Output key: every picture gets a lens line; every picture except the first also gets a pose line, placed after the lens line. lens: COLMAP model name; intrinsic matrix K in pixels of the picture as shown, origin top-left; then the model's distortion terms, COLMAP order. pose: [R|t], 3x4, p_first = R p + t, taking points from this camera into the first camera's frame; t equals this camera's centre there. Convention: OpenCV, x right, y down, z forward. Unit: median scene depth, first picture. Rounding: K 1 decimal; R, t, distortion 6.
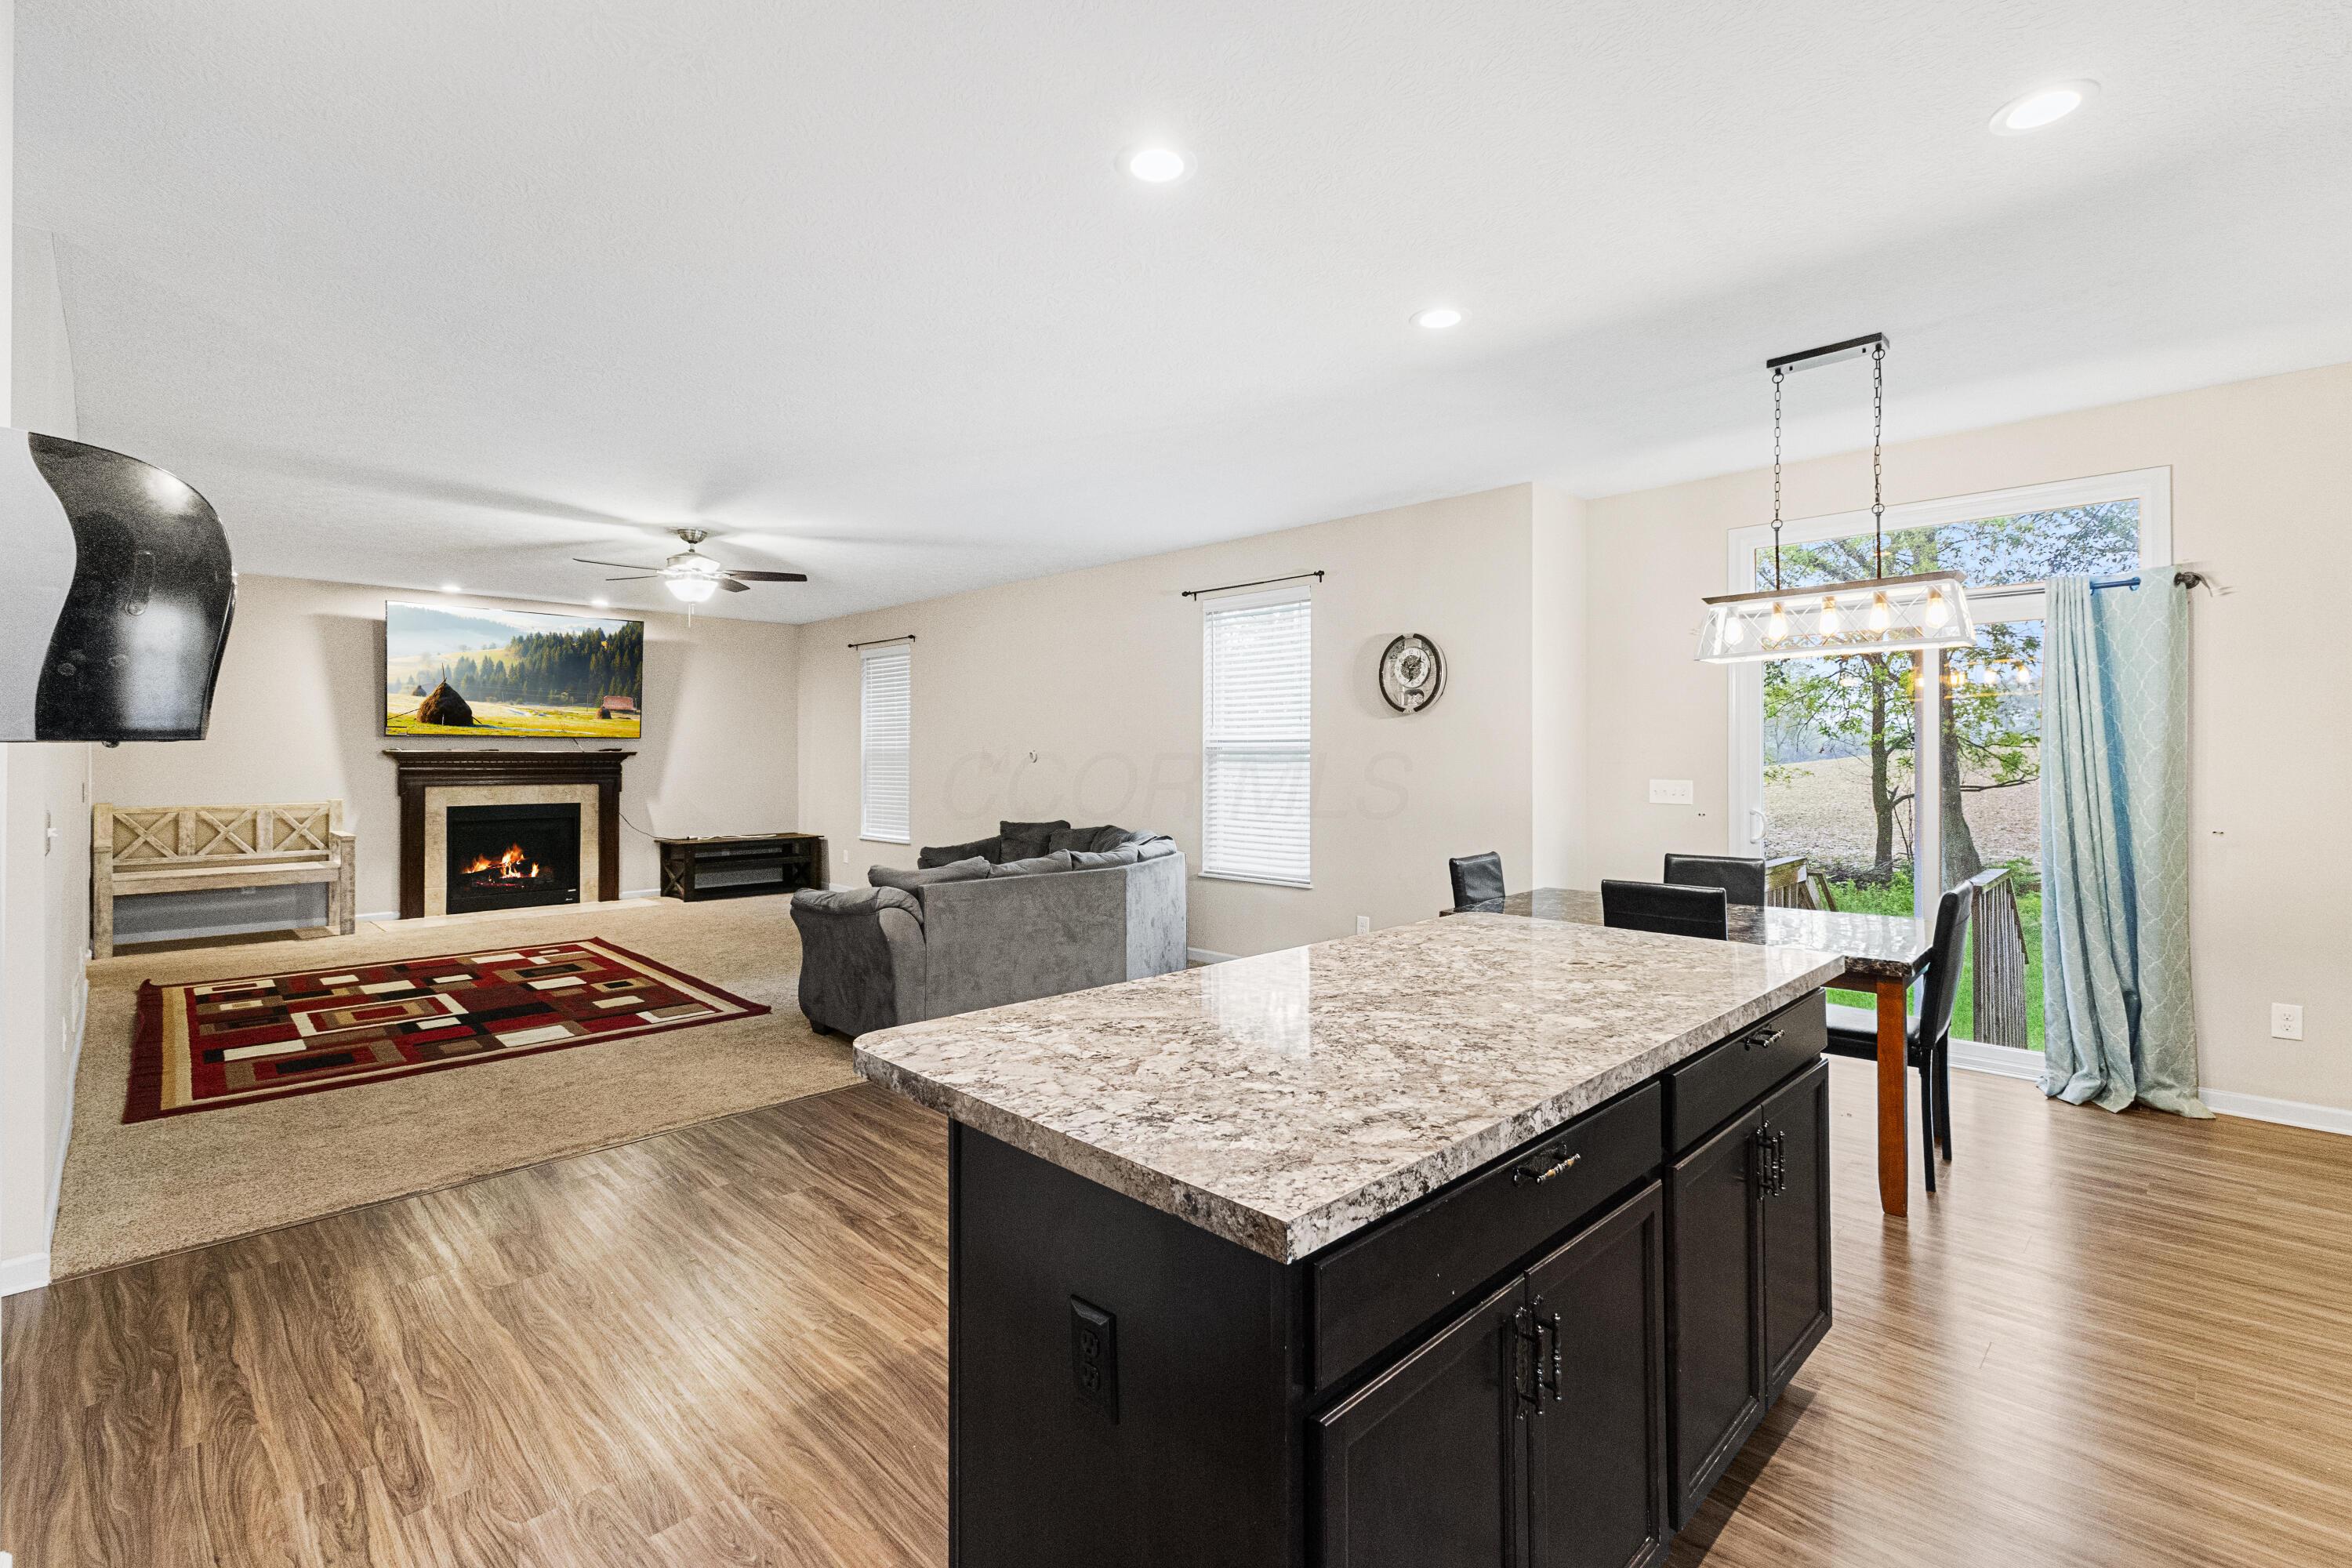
lens RADIAL K [[1031.8, 0, 1179.9], [0, 1031.8, 751.2], [0, 0, 1]] dist [0.001756, -0.000279]
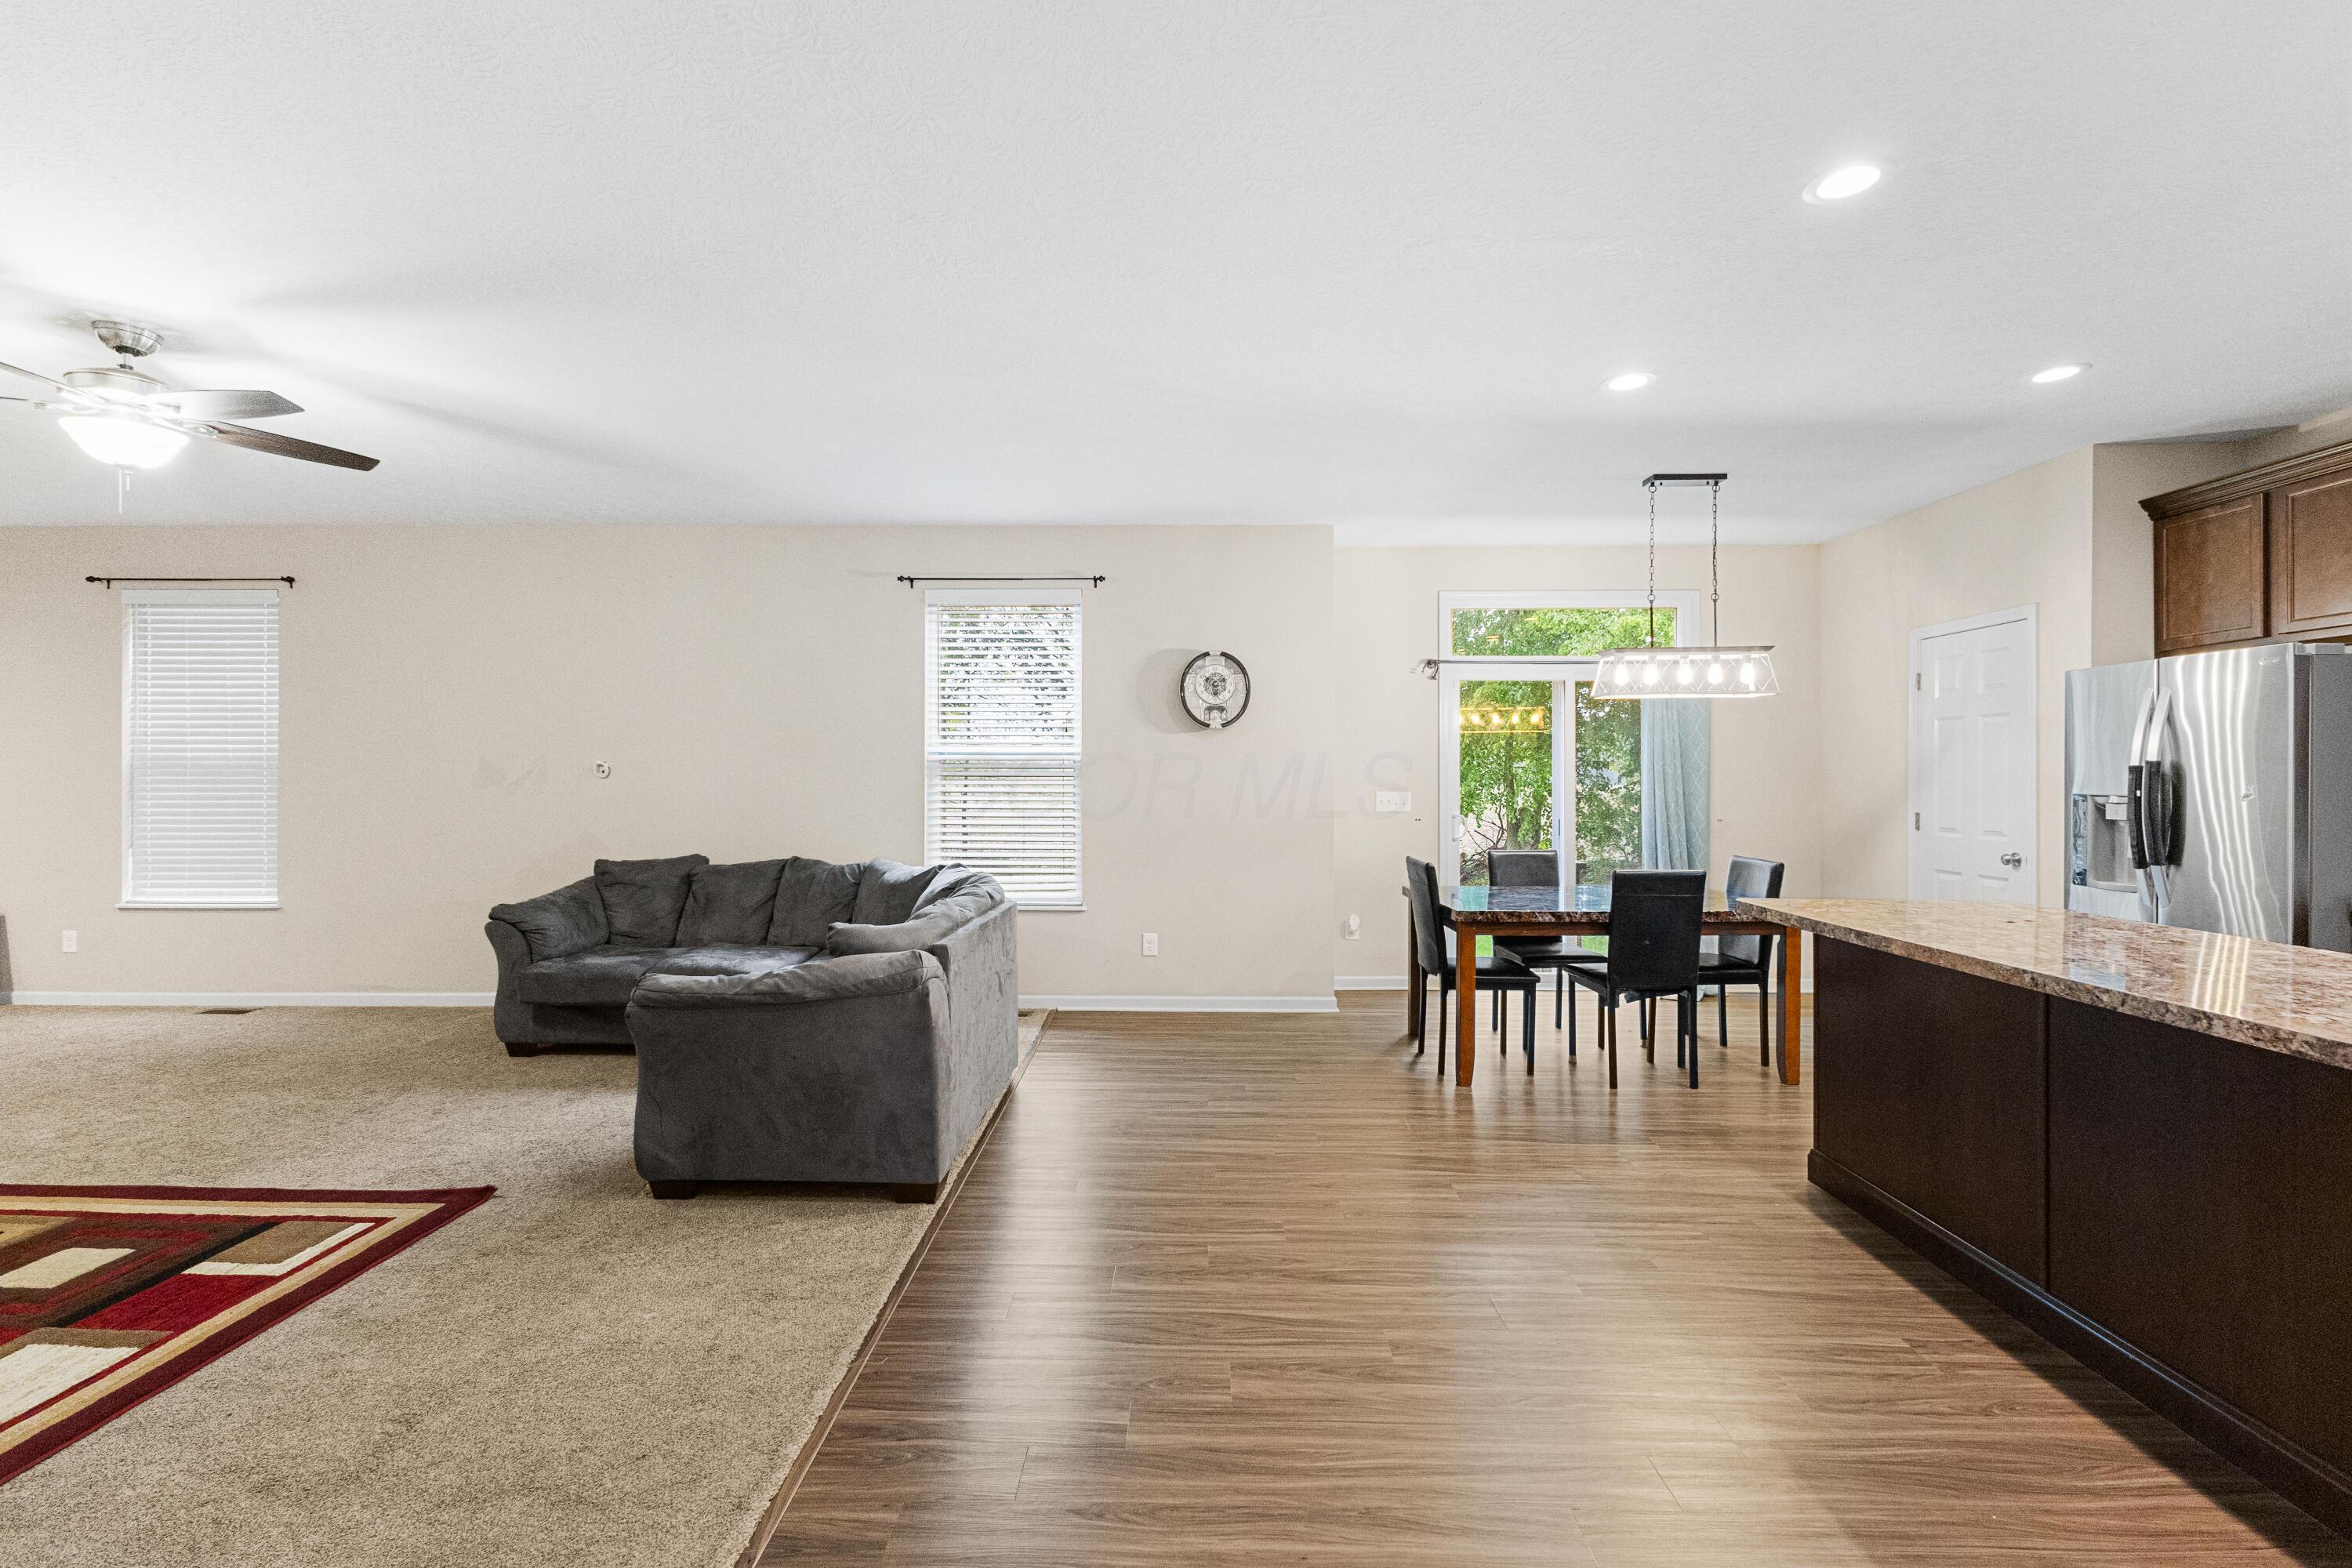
lens RADIAL K [[1004.5, 0, 1176.0], [0, 1004.5, 784.0], [0, 0, 1]] dist [-0.000064, -0.000118]
pose [[0.726271, -0.002765, 0.687403, -0.484707], [-0.006134, 0.999926, 0.010503, 0.007438], [-0.687382, -0.011845, 0.726200, 0.297280]]
